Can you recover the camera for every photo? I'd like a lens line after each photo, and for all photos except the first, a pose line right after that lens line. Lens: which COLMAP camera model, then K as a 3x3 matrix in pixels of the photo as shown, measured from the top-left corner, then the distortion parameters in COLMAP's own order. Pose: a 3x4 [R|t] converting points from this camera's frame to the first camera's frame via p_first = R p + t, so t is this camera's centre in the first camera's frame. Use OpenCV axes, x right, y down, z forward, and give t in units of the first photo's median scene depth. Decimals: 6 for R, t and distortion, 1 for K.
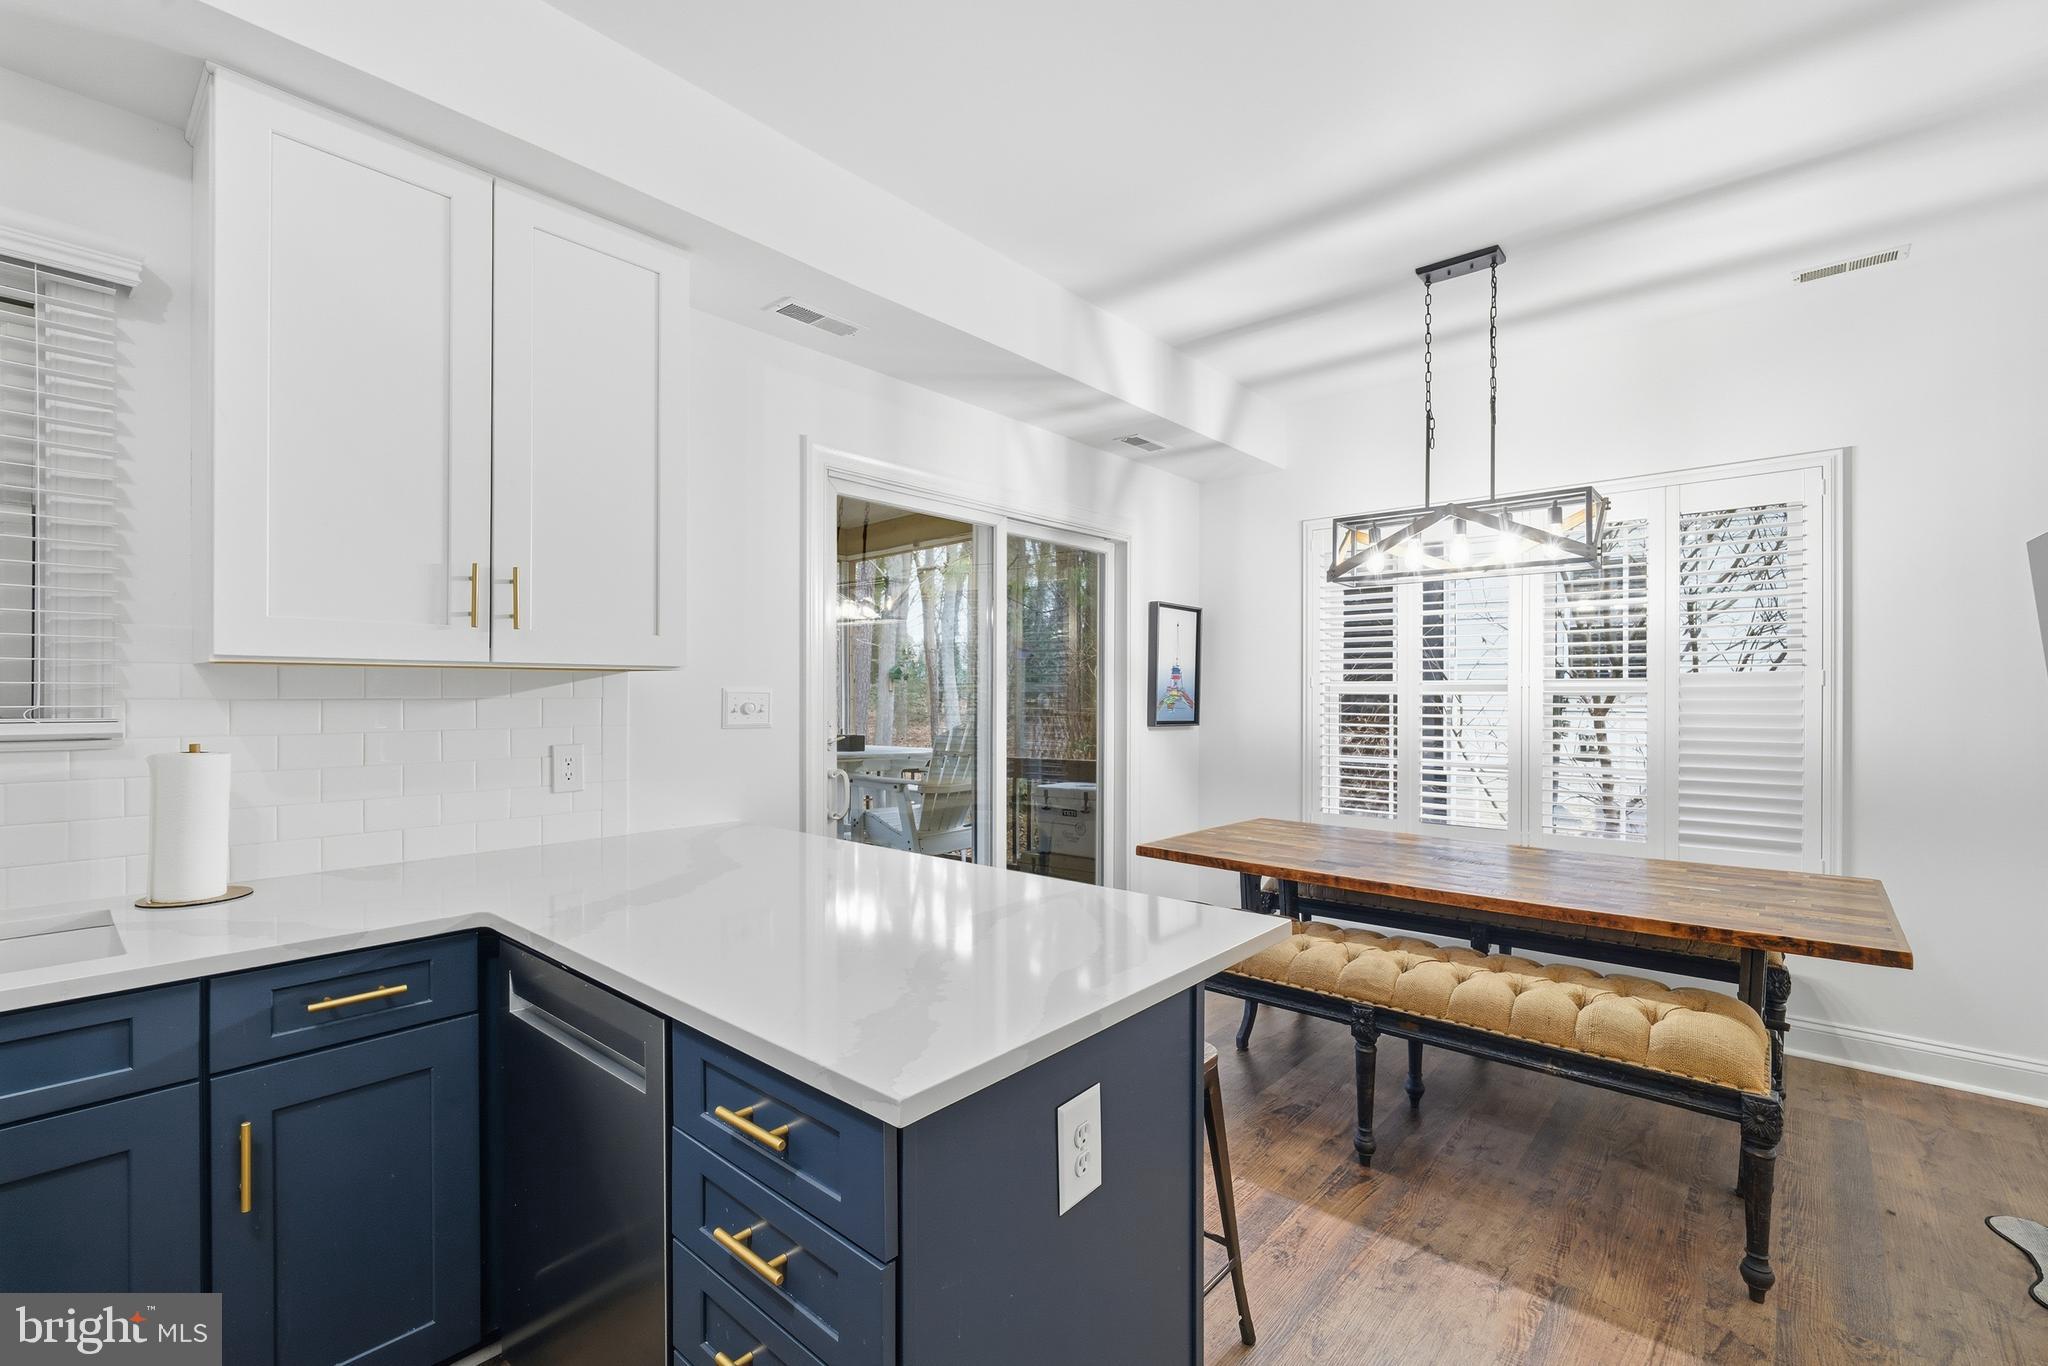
lens RADIAL K [[881.9, 0, 1020.3], [0, 881.9, 695.9], [0, 0, 1]] dist [-0.006918, 0.000736]
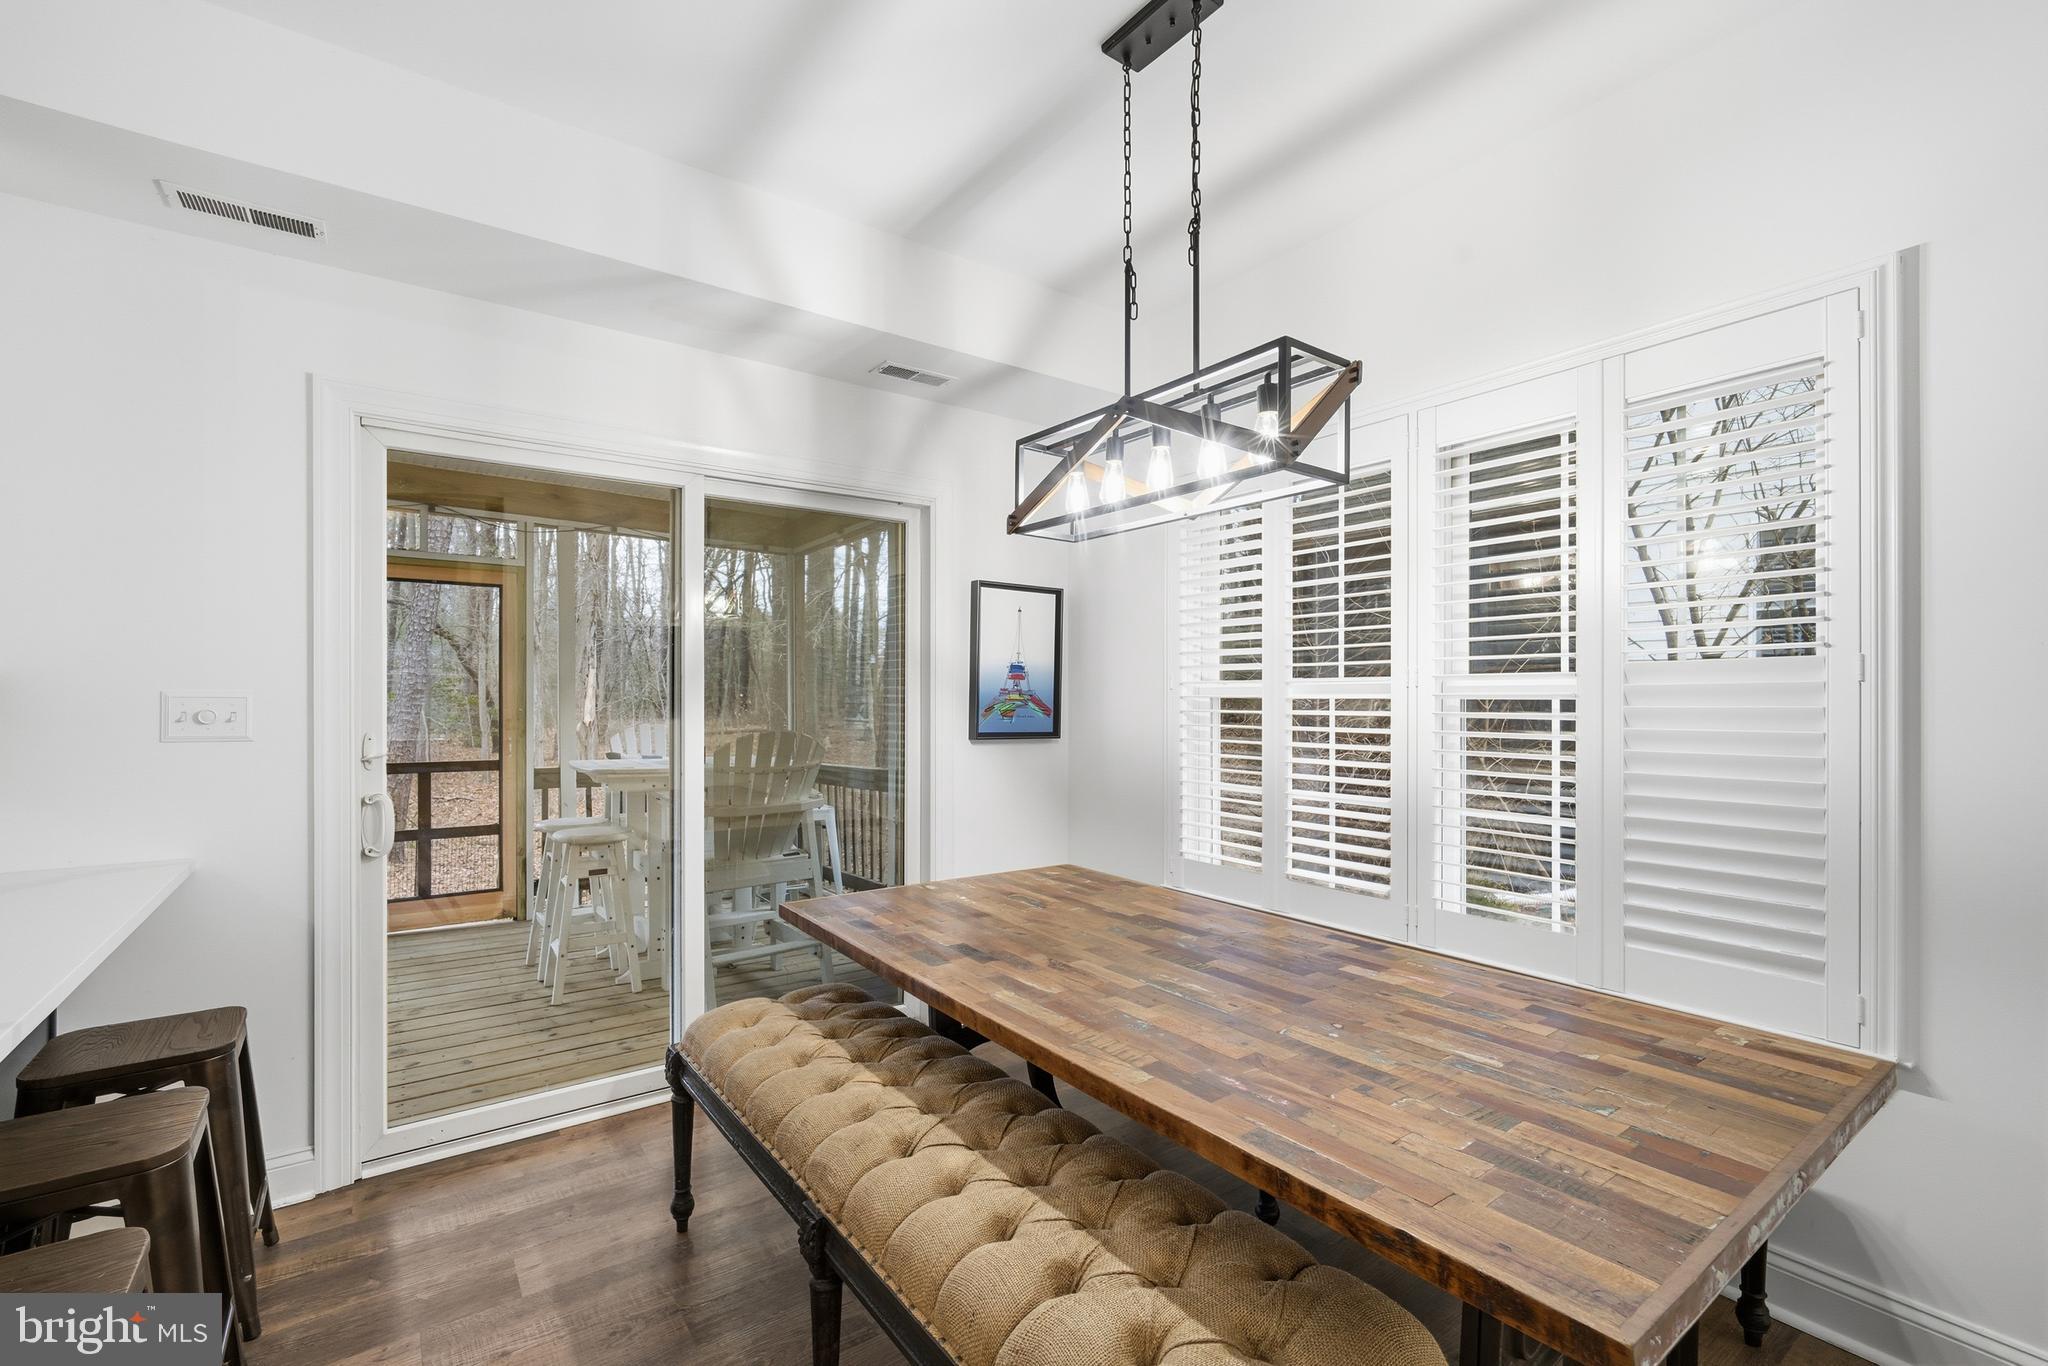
lens RADIAL K [[881.9, 0, 1020.3], [0, 881.9, 695.9], [0, 0, 1]] dist [-0.006918, 0.000736]
pose [[0.976648, -0.001644, -0.214839, 0.827471], [0.000542, 0.999986, -0.005188, -0.000222], [0.214845, 0.004951, 0.976636, 0.550993]]
